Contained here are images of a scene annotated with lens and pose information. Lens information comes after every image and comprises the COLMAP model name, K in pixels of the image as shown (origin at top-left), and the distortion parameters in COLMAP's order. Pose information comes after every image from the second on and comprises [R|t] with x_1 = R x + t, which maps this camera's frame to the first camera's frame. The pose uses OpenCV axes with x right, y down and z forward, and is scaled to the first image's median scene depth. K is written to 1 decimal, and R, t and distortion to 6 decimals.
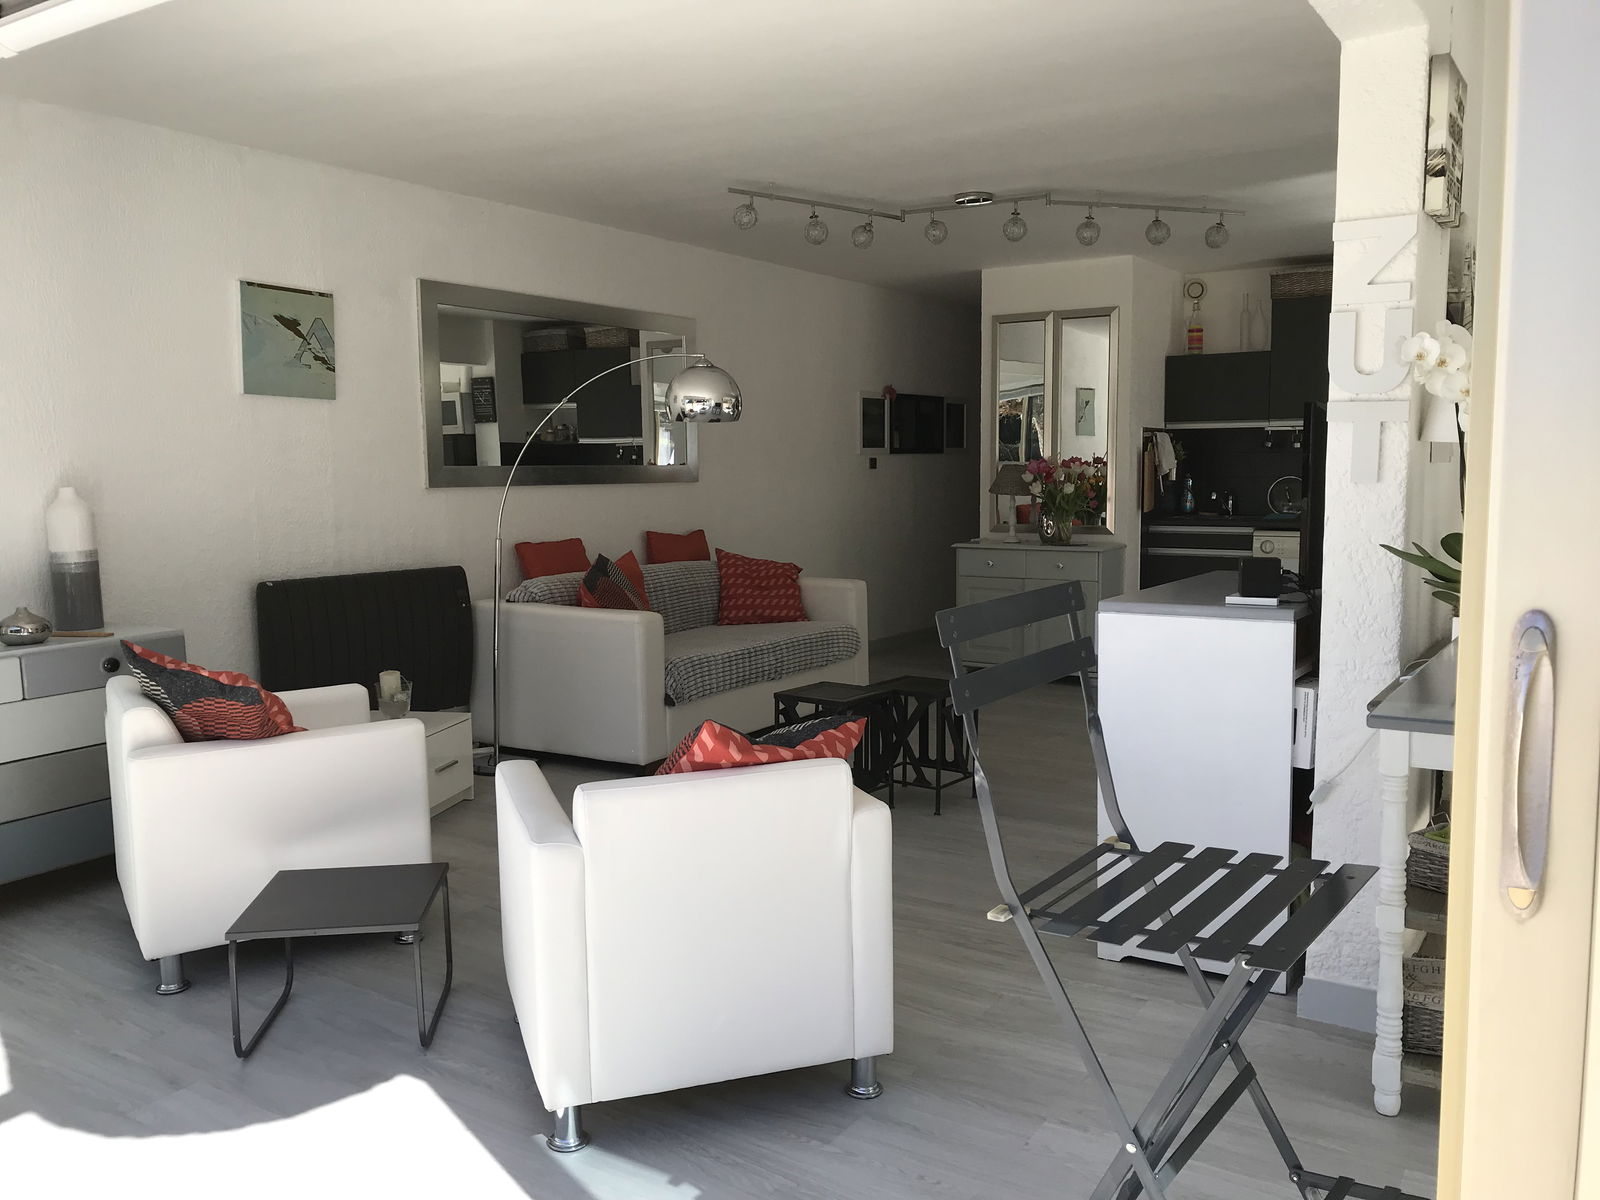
lens RADIAL K [[1315.7, 0, 800.0], [0, 1315.7, 600.0], [0, 0, 1]] dist [0.046919, -0.002183]
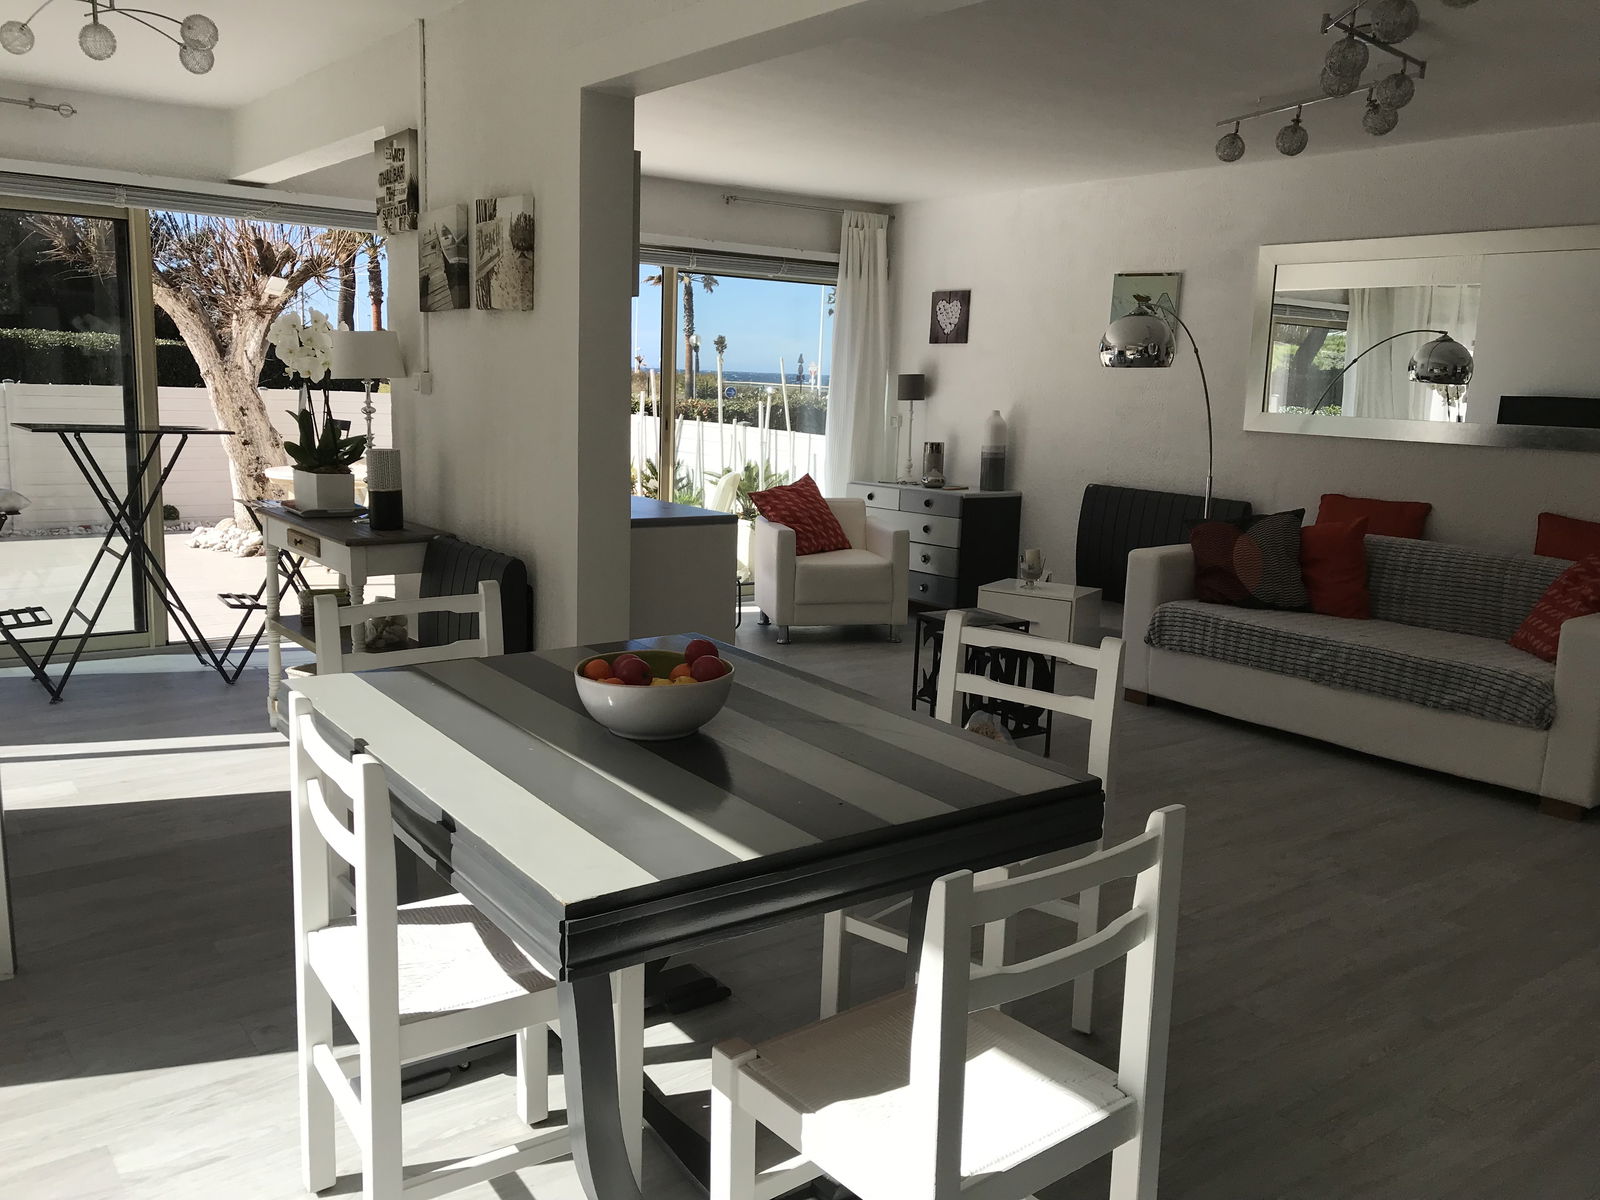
lens RADIAL K [[1315.7, 0, 800.0], [0, 1315.7, 600.0], [0, 0, 1]] dist [0.046919, -0.002183]
pose [[-0.344579, 0.153496, -0.926123, 1.024273], [-0.134867, 0.968213, 0.210652, -0.145026], [0.929019, 0.197490, -0.312924, 1.134079]]
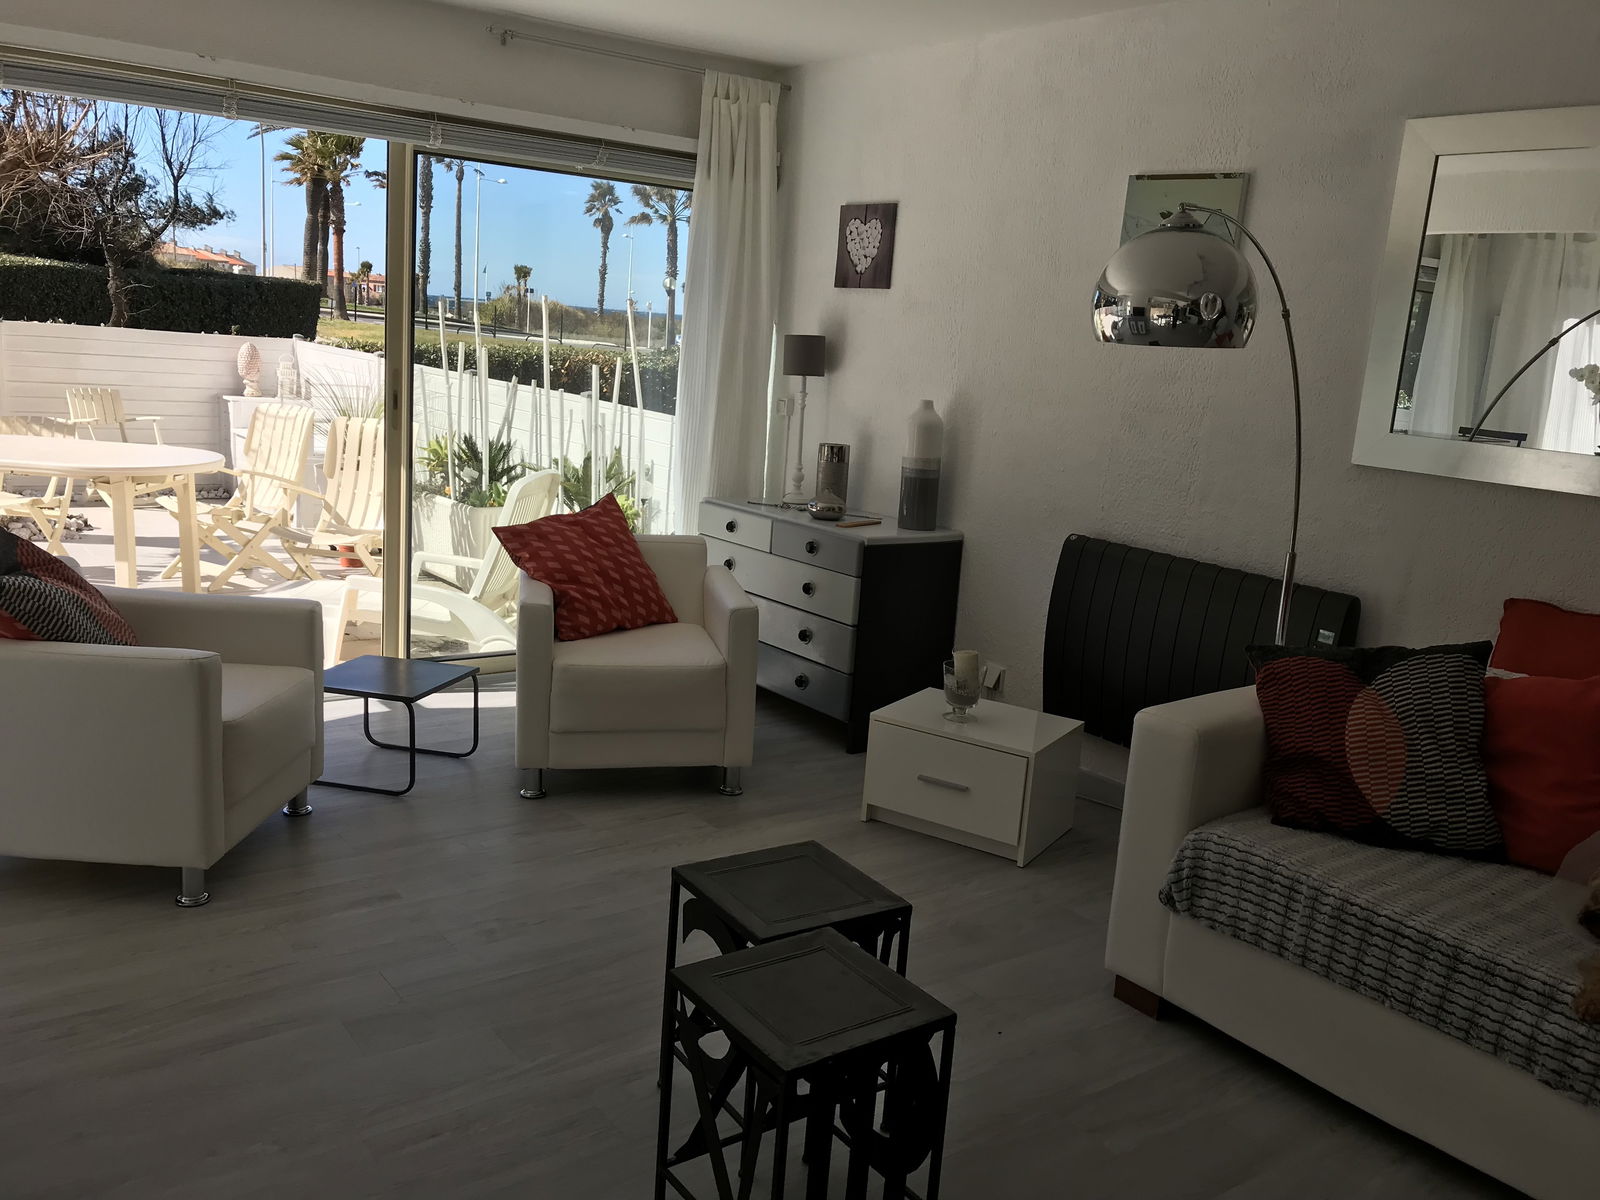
lens RADIAL K [[1335.9, 0, 800.0], [0, 1335.9, 600.0], [0, 0, 1]] dist [0.014343, -0.004766]
pose [[-0.345822, 0.171967, -0.922407, 0.443323], [-0.170816, 0.955096, 0.242102, -0.145196], [0.922621, 0.241286, -0.300918, 1.061806]]
